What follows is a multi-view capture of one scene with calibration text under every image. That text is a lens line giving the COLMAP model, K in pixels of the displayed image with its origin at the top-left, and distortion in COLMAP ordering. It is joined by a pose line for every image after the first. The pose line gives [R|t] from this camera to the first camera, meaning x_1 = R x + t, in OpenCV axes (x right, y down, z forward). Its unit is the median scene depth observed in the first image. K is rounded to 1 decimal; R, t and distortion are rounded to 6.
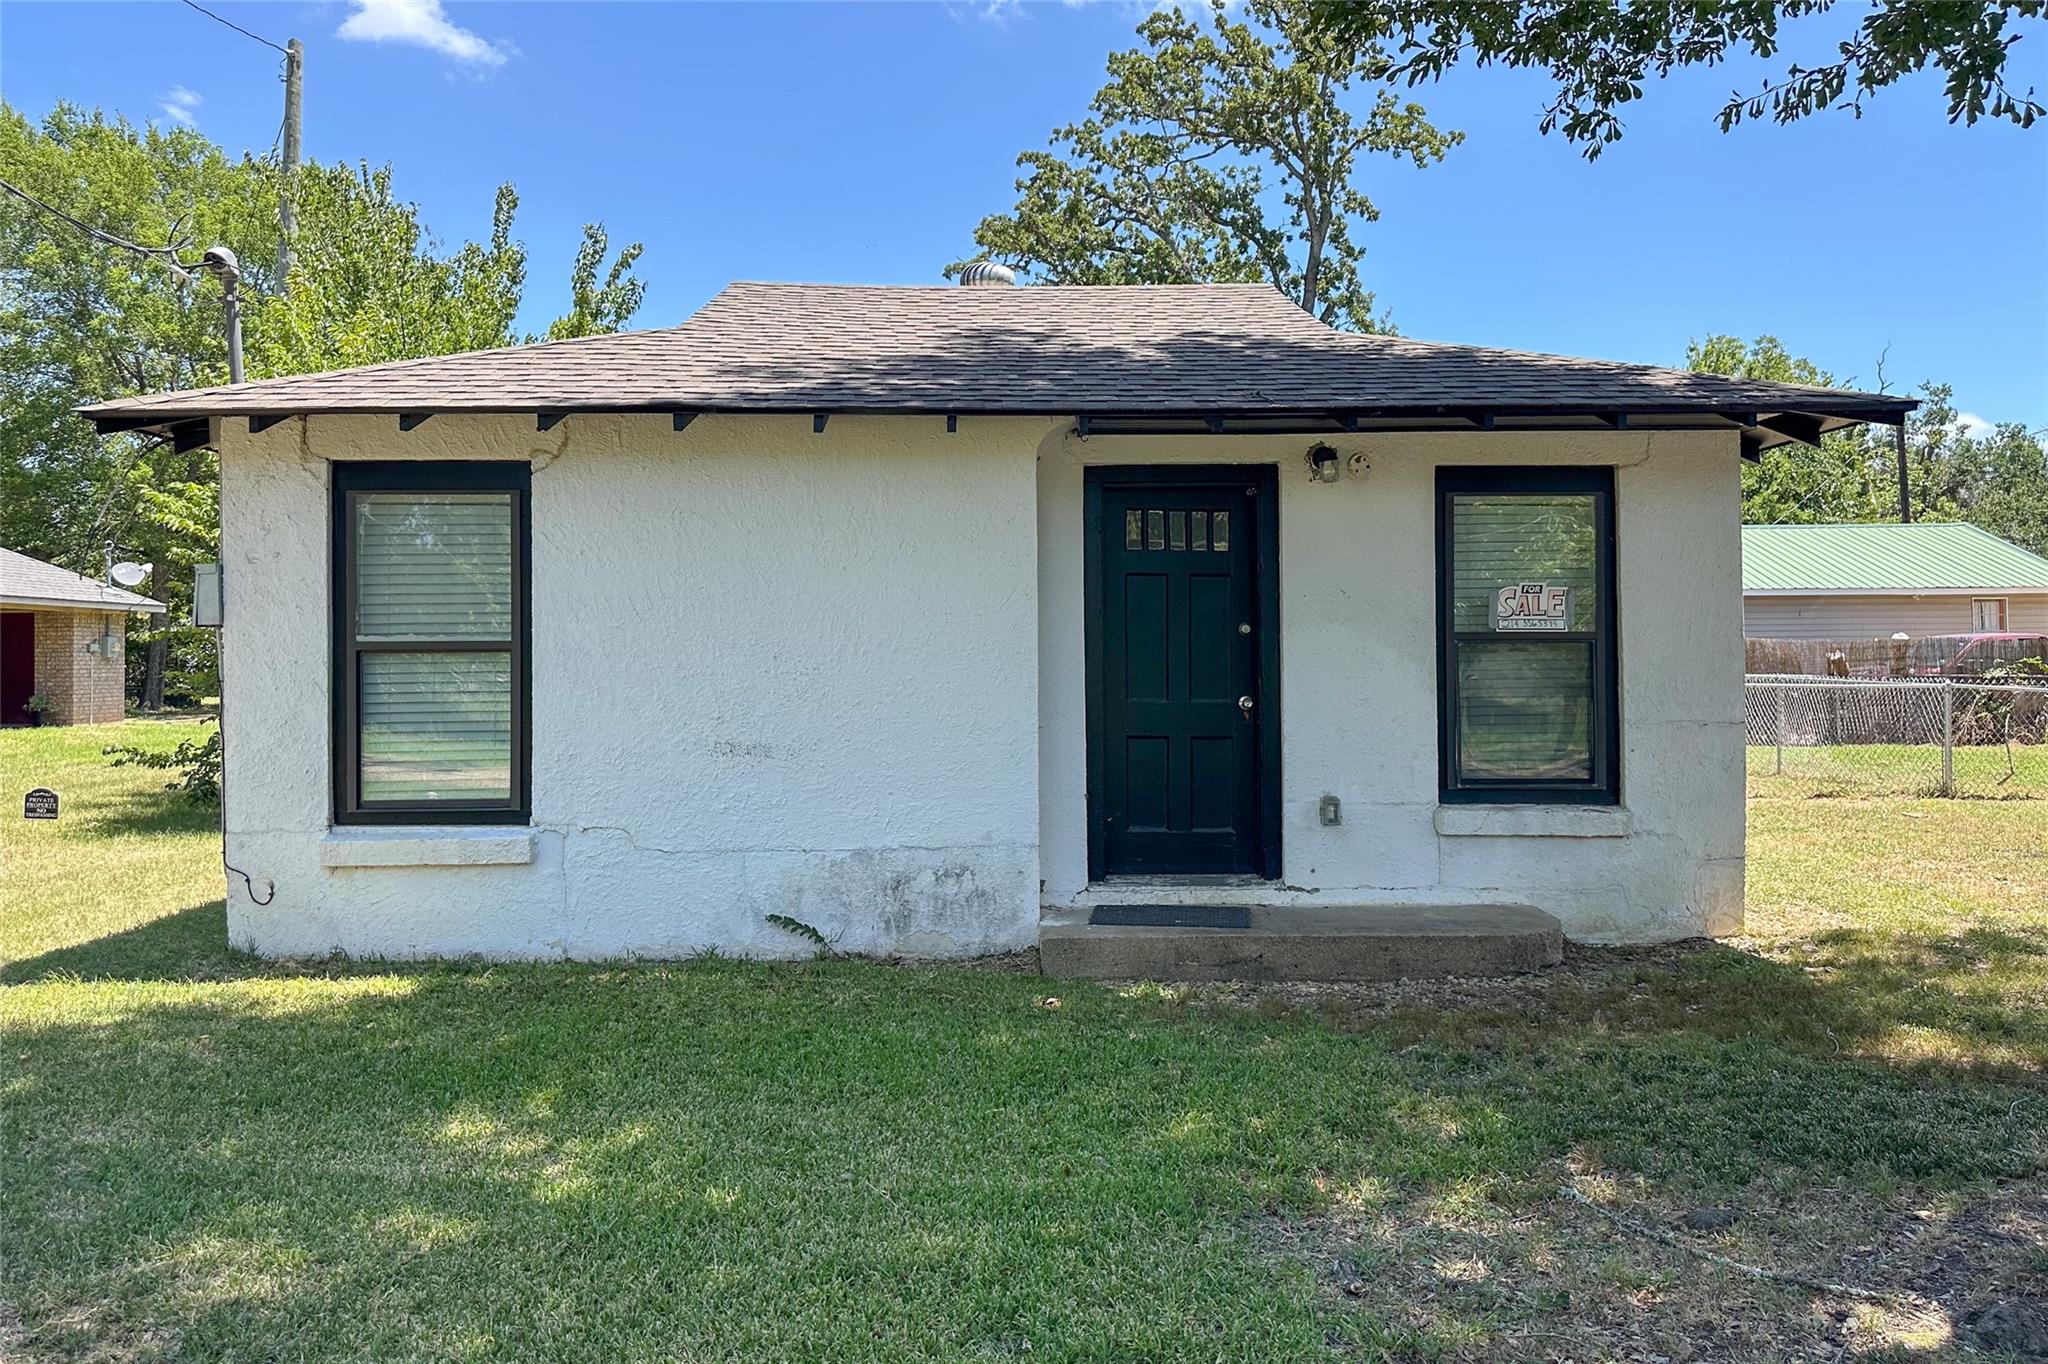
lens RADIAL K [[1433.2, 0, 1025.3], [0, 1433.2, 633.8], [0, 0, 1]] dist [0.119346, -0.159918]
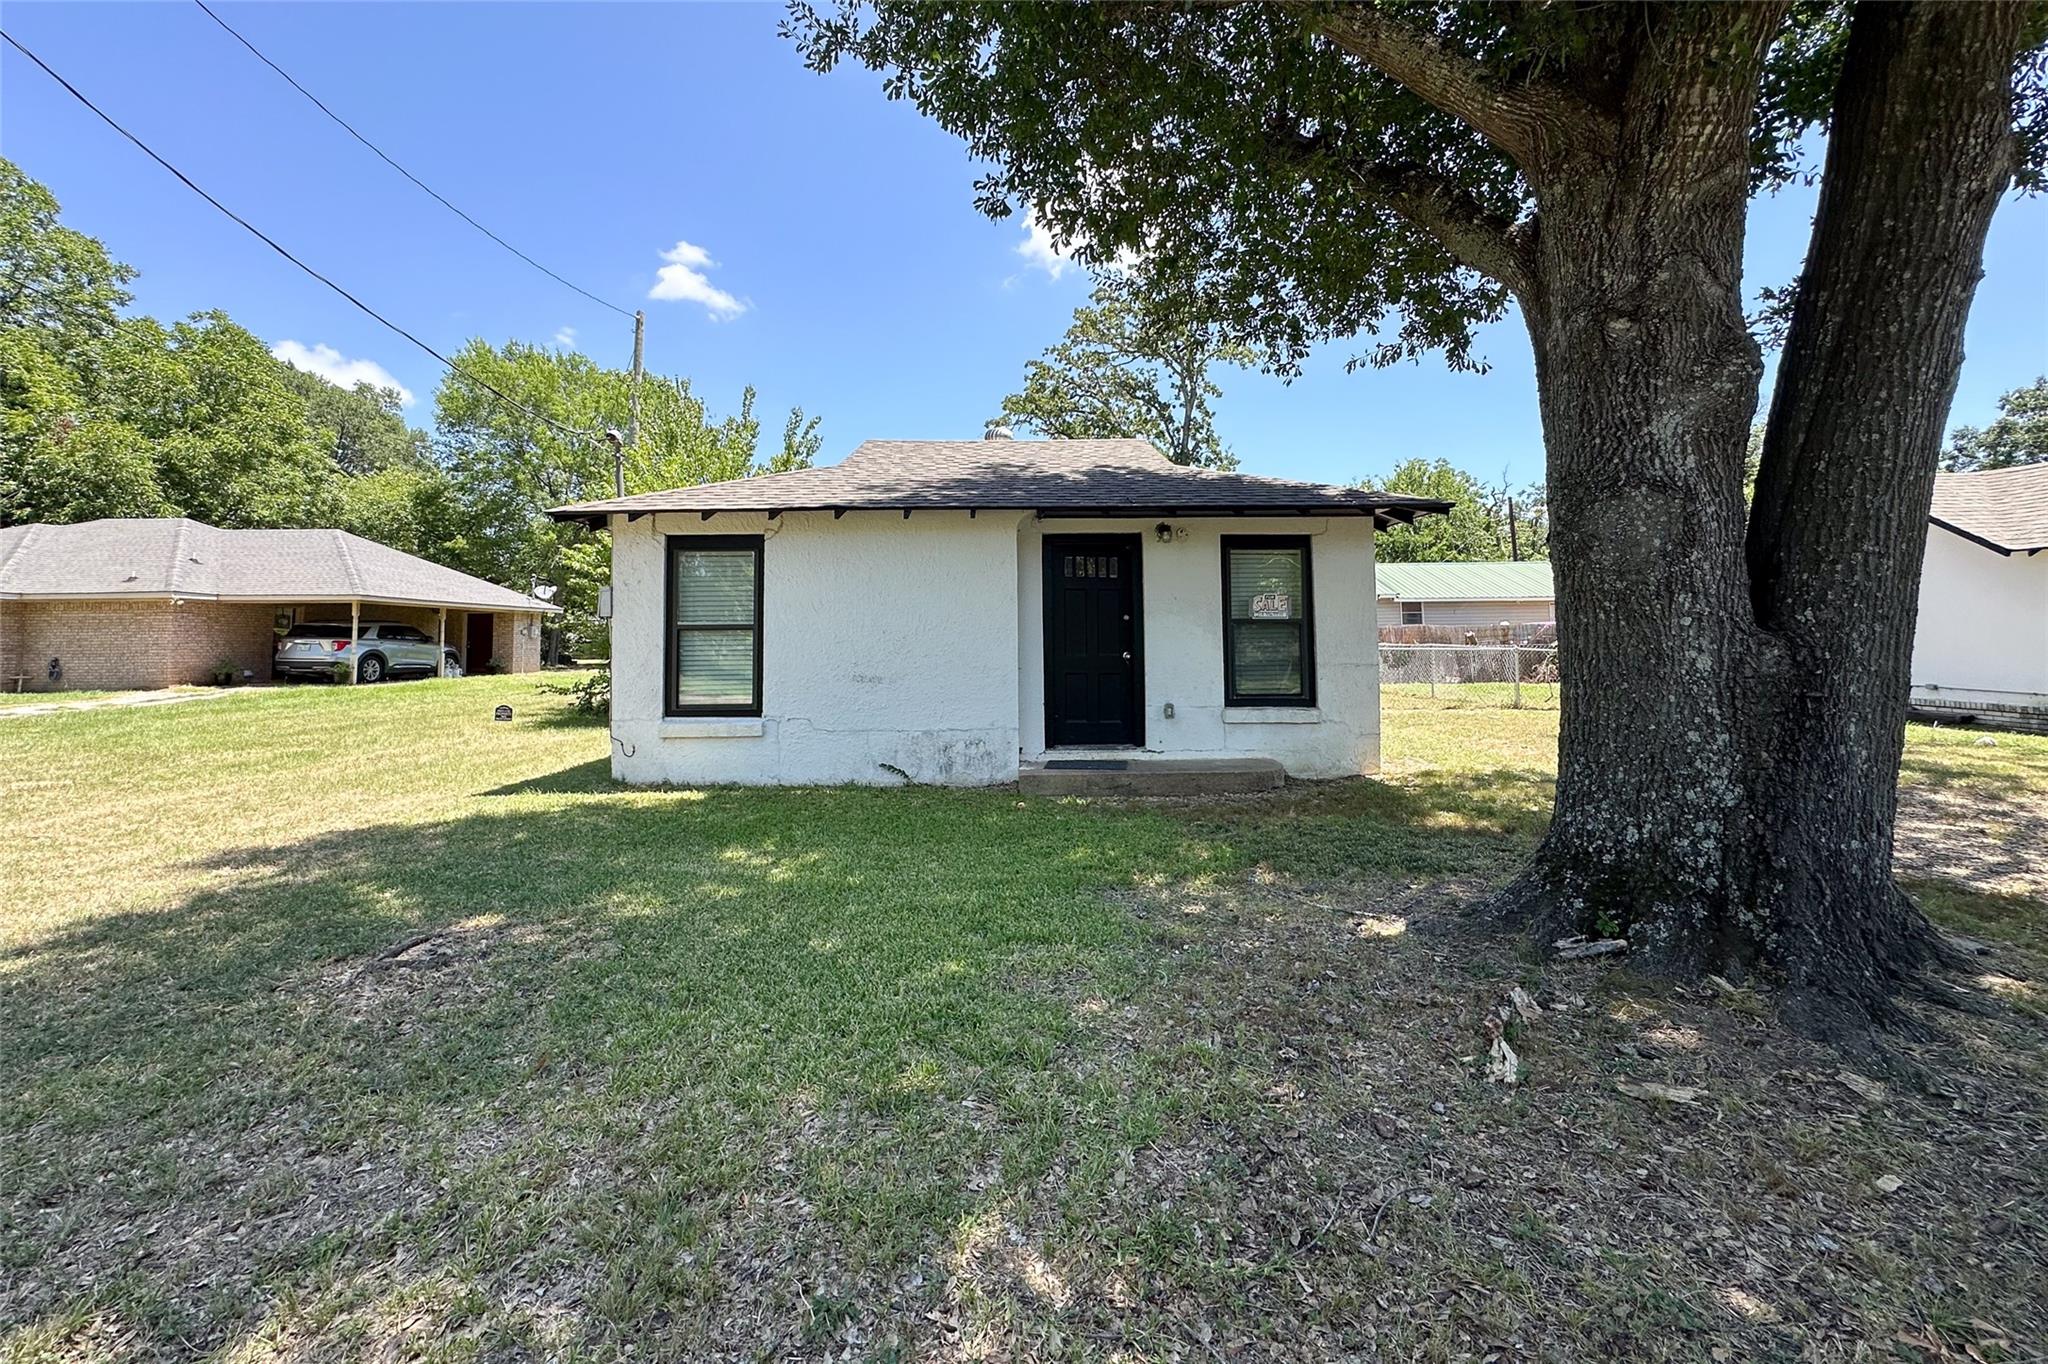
lens RADIAL K [[829.8, 0, 1030.8], [0, 829.8, 588.9], [0, 0, 1]] dist [-0.001746, -0.000034]
pose [[0.999965, -0.002808, -0.007845, 0.033758], [0.002464, 0.999047, -0.043577, 0.006486], [0.007960, 0.043556, 0.999019, -0.127460]]
